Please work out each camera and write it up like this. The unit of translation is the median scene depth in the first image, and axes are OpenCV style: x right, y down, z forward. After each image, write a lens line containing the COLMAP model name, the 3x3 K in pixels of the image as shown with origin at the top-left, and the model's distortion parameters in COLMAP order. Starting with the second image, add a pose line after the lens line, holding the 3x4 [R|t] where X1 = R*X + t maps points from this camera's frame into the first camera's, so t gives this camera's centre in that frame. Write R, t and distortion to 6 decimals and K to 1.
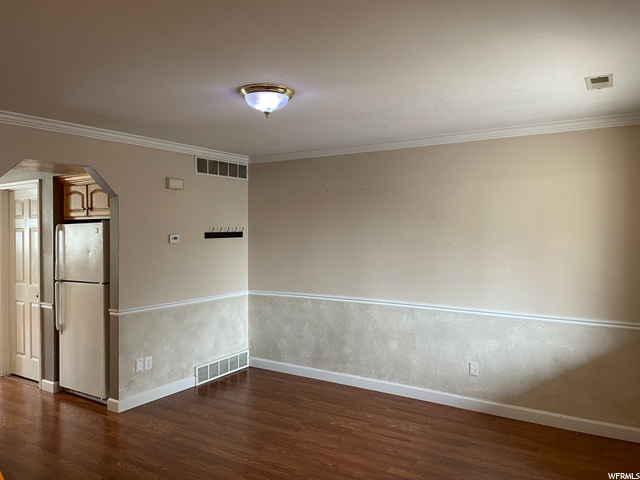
lens RADIAL K [[486.8, 0, 326.3], [0, 486.8, 233.1], [0, 0, 1]] dist [0.079729, -0.111785]
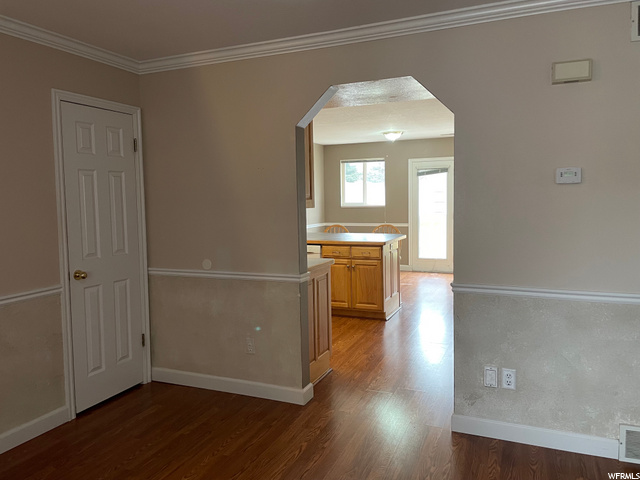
lens RADIAL K [[486.8, 0, 325.0], [0, 486.8, 226.0], [0, 0, 1]] dist [0.079729, -0.111785]
pose [[0.169892, 0.064322, -0.983361, 0.189887], [0.010358, 0.997696, 0.067049, 0.029498], [0.985408, -0.021577, 0.168835, 0.665452]]
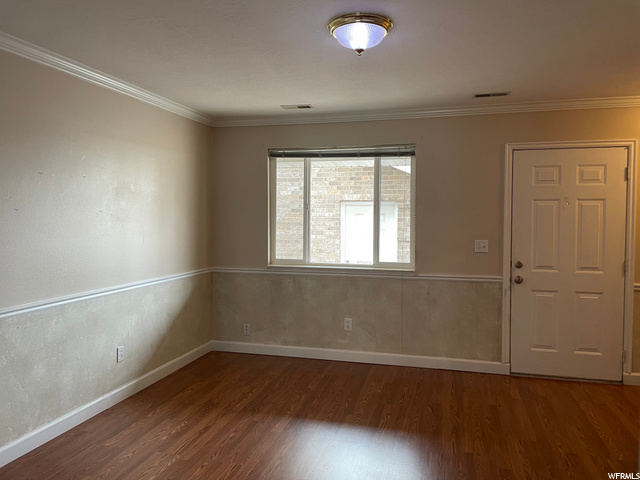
lens RADIAL K [[486.8, 0, 318.8], [0, 486.8, 235.4], [0, 0, 1]] dist [0.079729, -0.111785]
pose [[-0.299125, -0.036229, 0.953526, -0.597406], [0.004535, 0.999214, 0.039387, 0.028724], [-0.954203, 0.016106, -0.298726, 0.859588]]
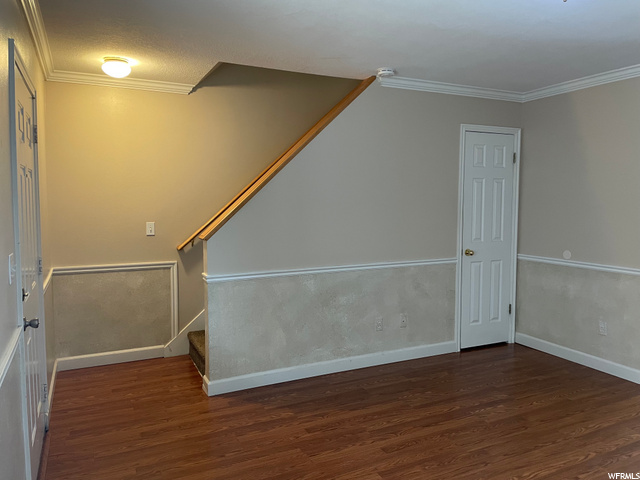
lens RADIAL K [[486.8, 0, 323.8], [0, 486.8, 234.1], [0, 0, 1]] dist [0.079729, -0.111785]
pose [[-0.524240, 0.067886, -0.848861, 0.443328], [-0.003068, 0.996660, 0.081600, 0.025210], [0.851565, 0.045382, -0.522281, 0.705478]]
